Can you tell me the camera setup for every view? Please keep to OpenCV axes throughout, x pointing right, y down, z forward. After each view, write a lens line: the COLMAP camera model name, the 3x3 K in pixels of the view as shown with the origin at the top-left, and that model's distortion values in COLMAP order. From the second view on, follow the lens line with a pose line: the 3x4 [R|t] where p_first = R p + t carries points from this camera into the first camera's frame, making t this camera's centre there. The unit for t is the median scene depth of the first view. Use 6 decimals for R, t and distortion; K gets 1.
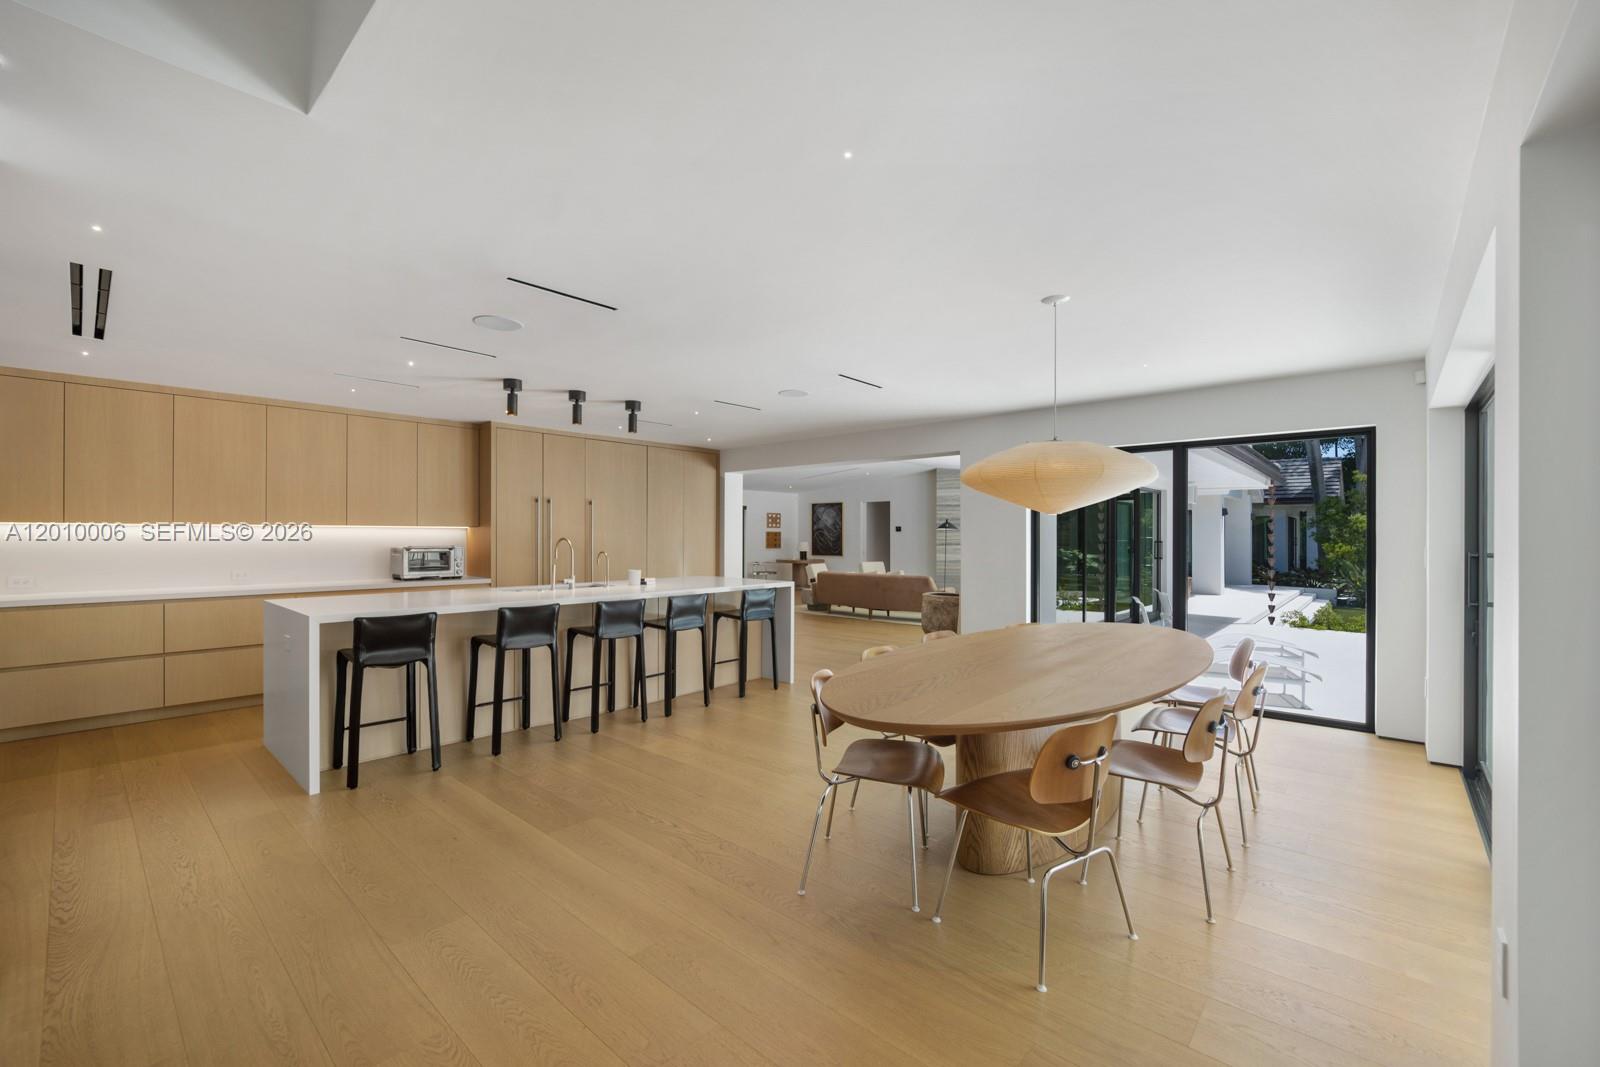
lens RADIAL K [[659.5, 0, 794.2], [0, 659.5, 534.1], [0, 0, 1]] dist [-0.018036, -0.000009]
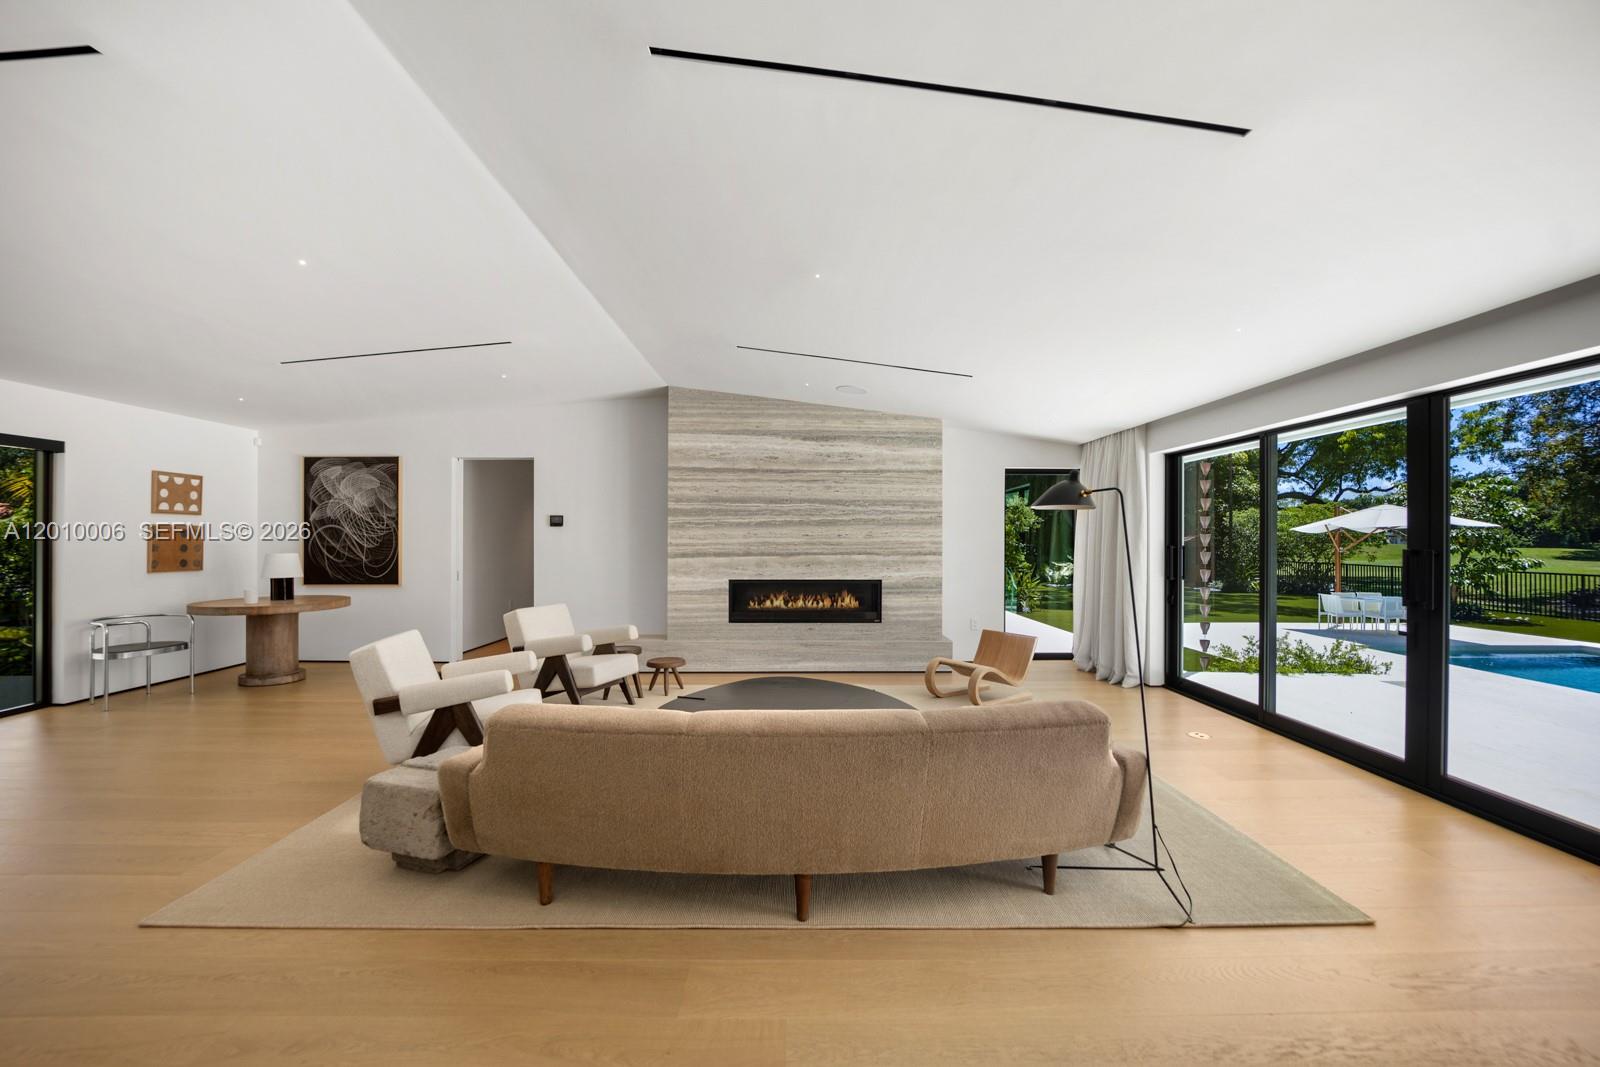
lens RADIAL K [[659.5, 0, 794.2], [0, 659.5, 534.1], [0, 0, 1]] dist [-0.018036, -0.000009]
pose [[0.741045, 0.002810, 0.671449, -0.055085], [-0.000412, 0.999993, -0.003731, 0.007044], [-0.671455, 0.002488, 0.741041, 1.472629]]
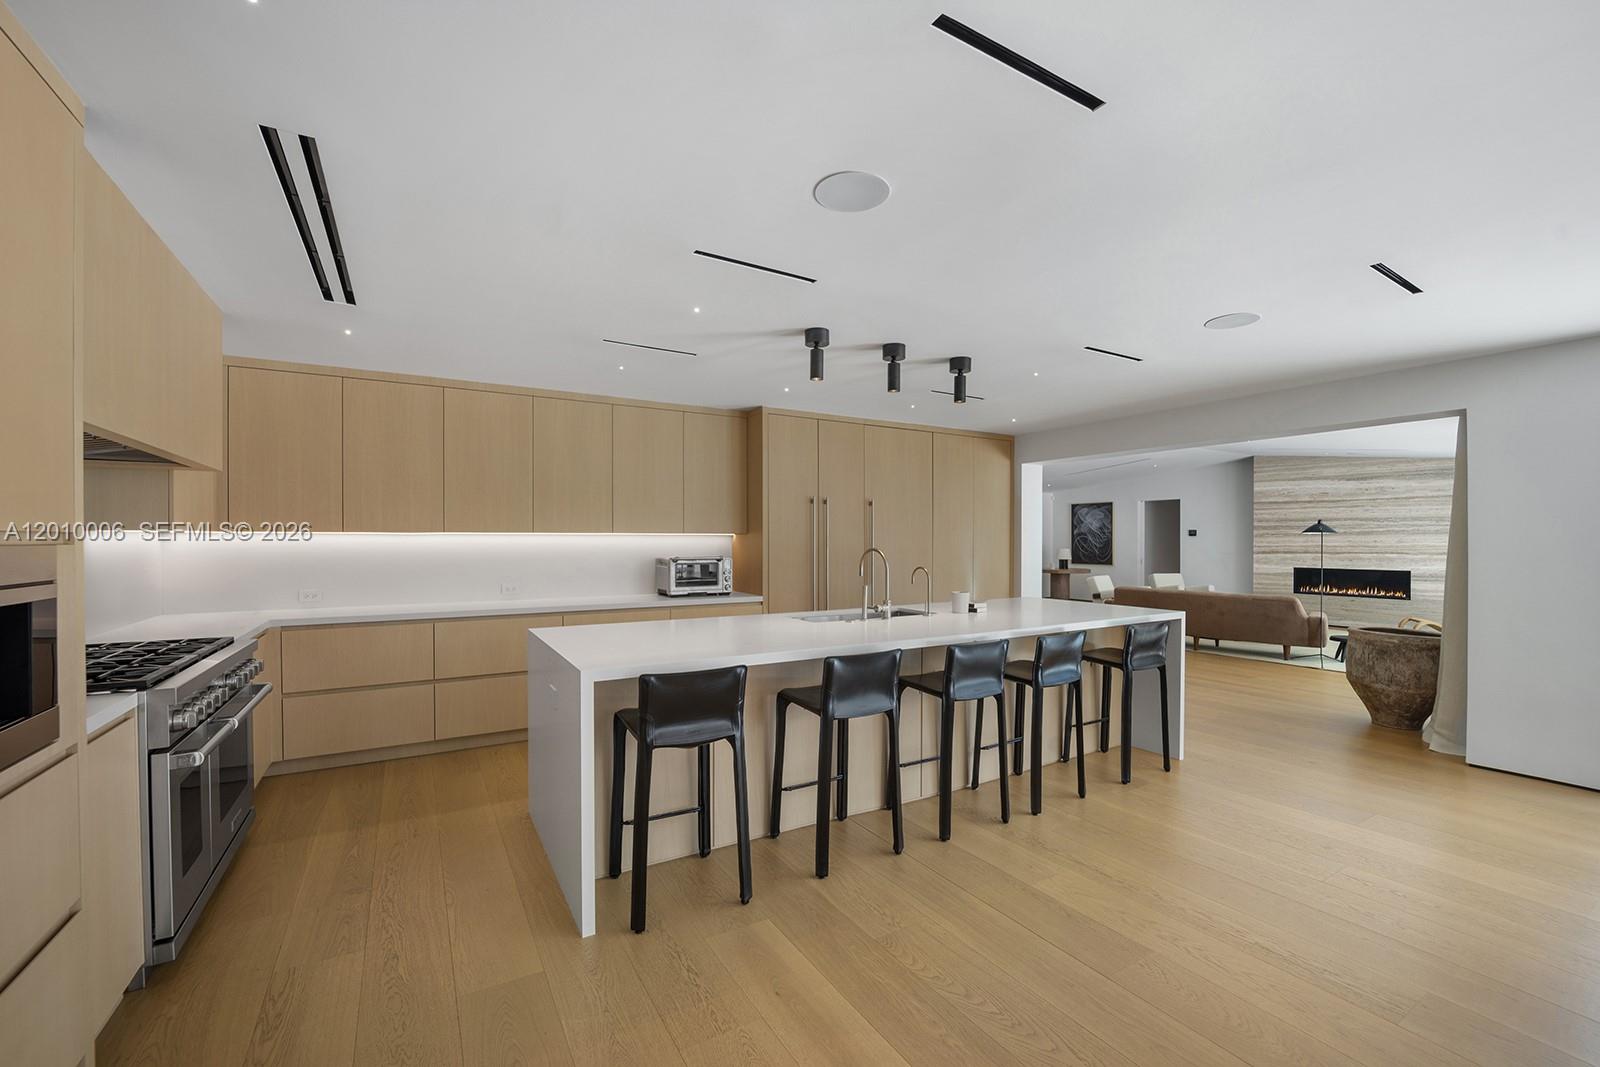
lens RADIAL K [[649.4, 0, 791.0], [0, 649.4, 542.5], [0, 0, 1]] dist [-0.025616, 0.000090]
pose [[0.951899, -0.001272, -0.306408, -0.185293], [0.002982, 0.999982, 0.005115, -0.004061], [0.306396, -0.005783, 0.951887, 0.241506]]
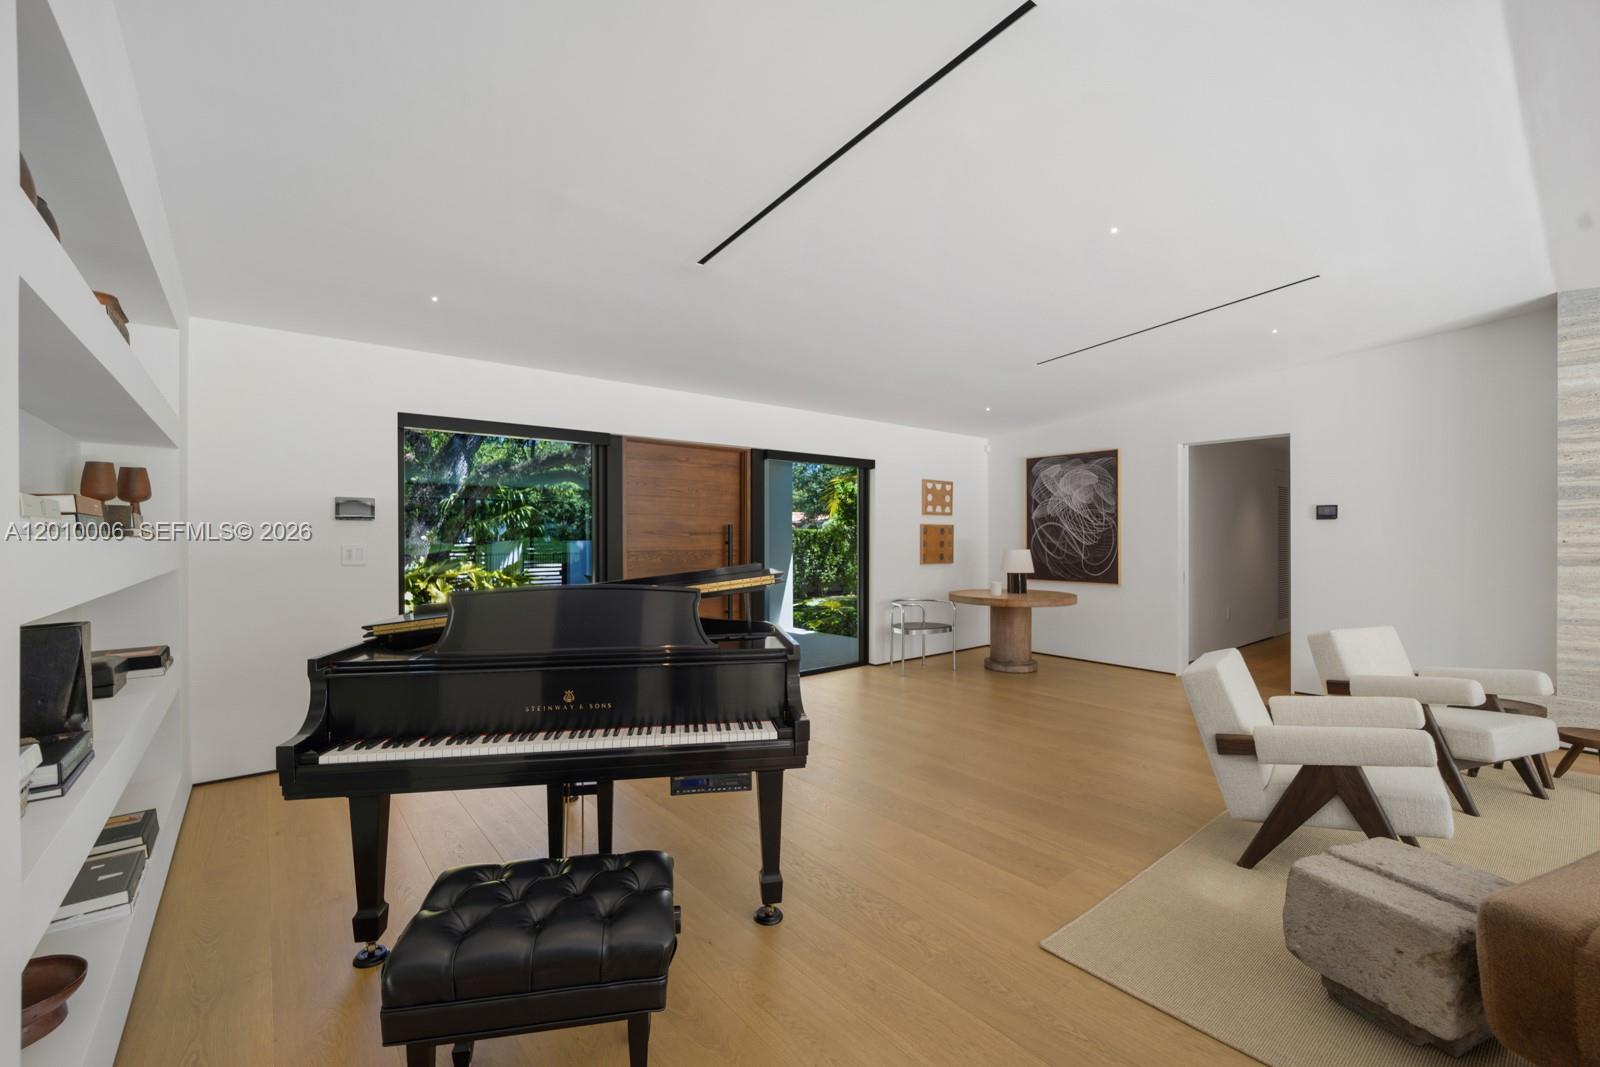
lens RADIAL K [[661.8, 0, 799.8], [0, 661.8, 537.1], [0, 0, 1]] dist [-0.006469, -0.000510]
pose [[0.988776, -0.002766, -0.149381, -0.157912], [0.003346, 0.999988, 0.003635, 0.007639], [0.149369, -0.004094, 0.988773, 1.627007]]
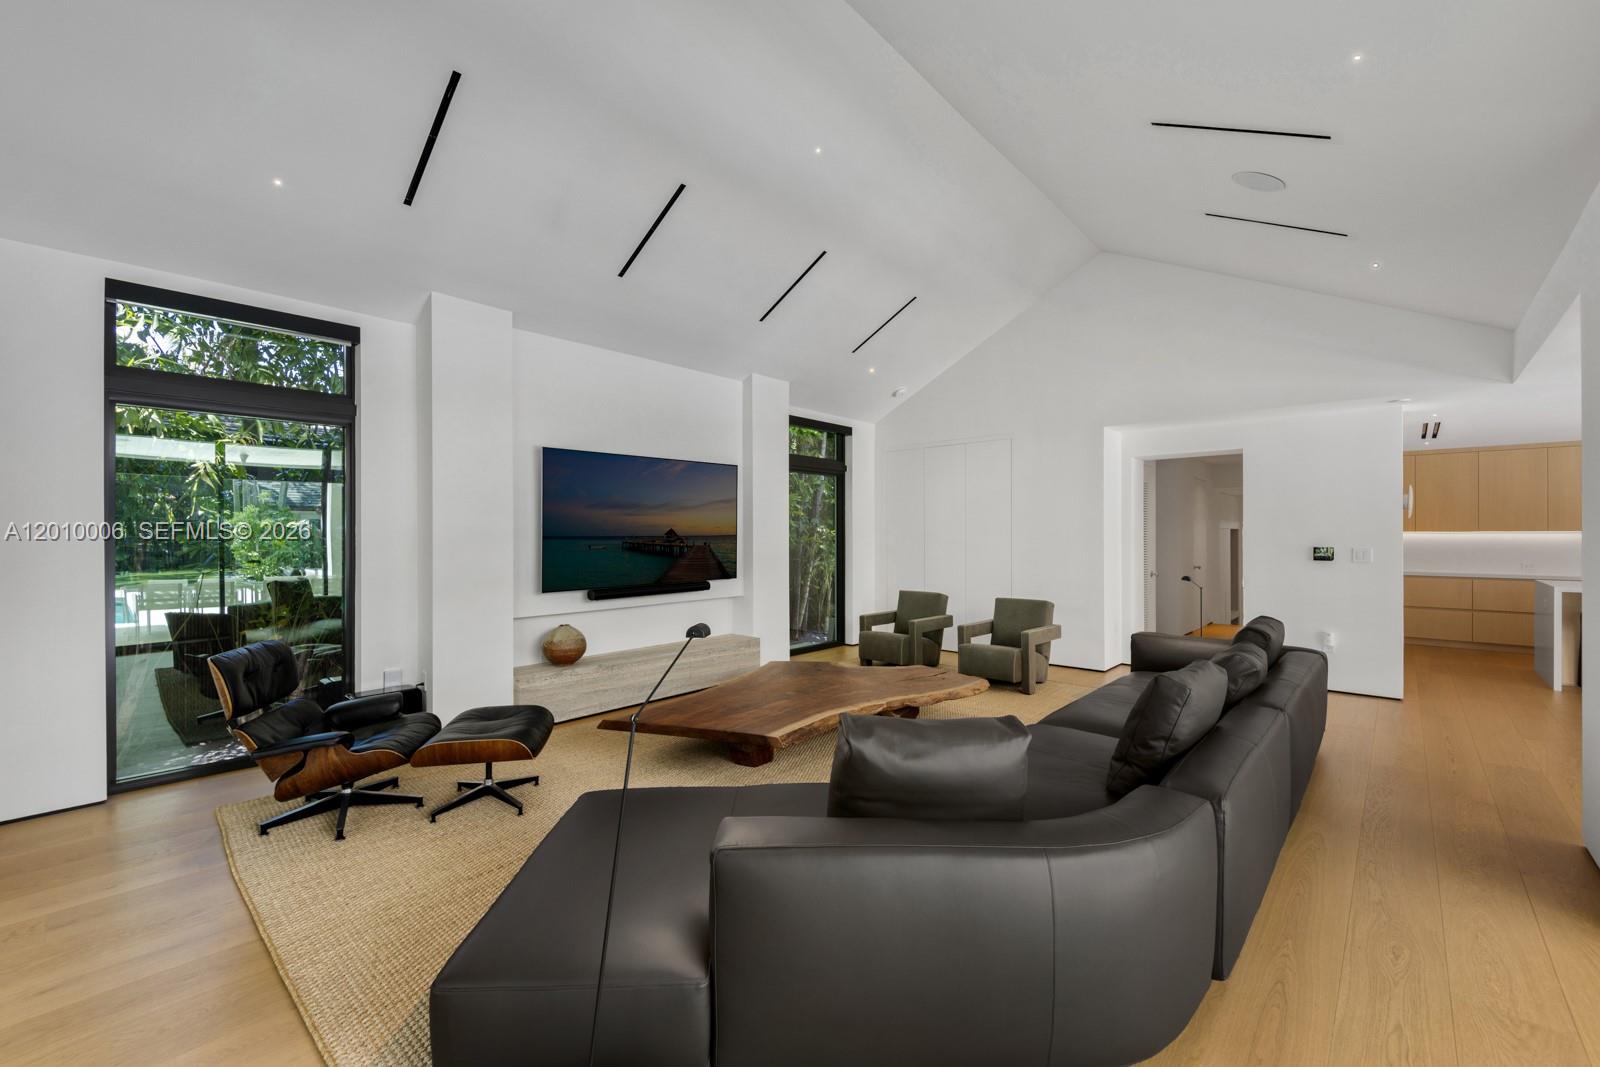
lens RADIAL K [[661.8, 0, 799.8], [0, 661.8, 537.1], [0, 0, 1]] dist [-0.006469, -0.000510]
pose [[-0.012170, -0.002108, -0.999924, 0.564409], [0.001309, 0.999997, -0.002124, -0.001266], [0.999925, -0.001335, -0.012167, -0.542376]]
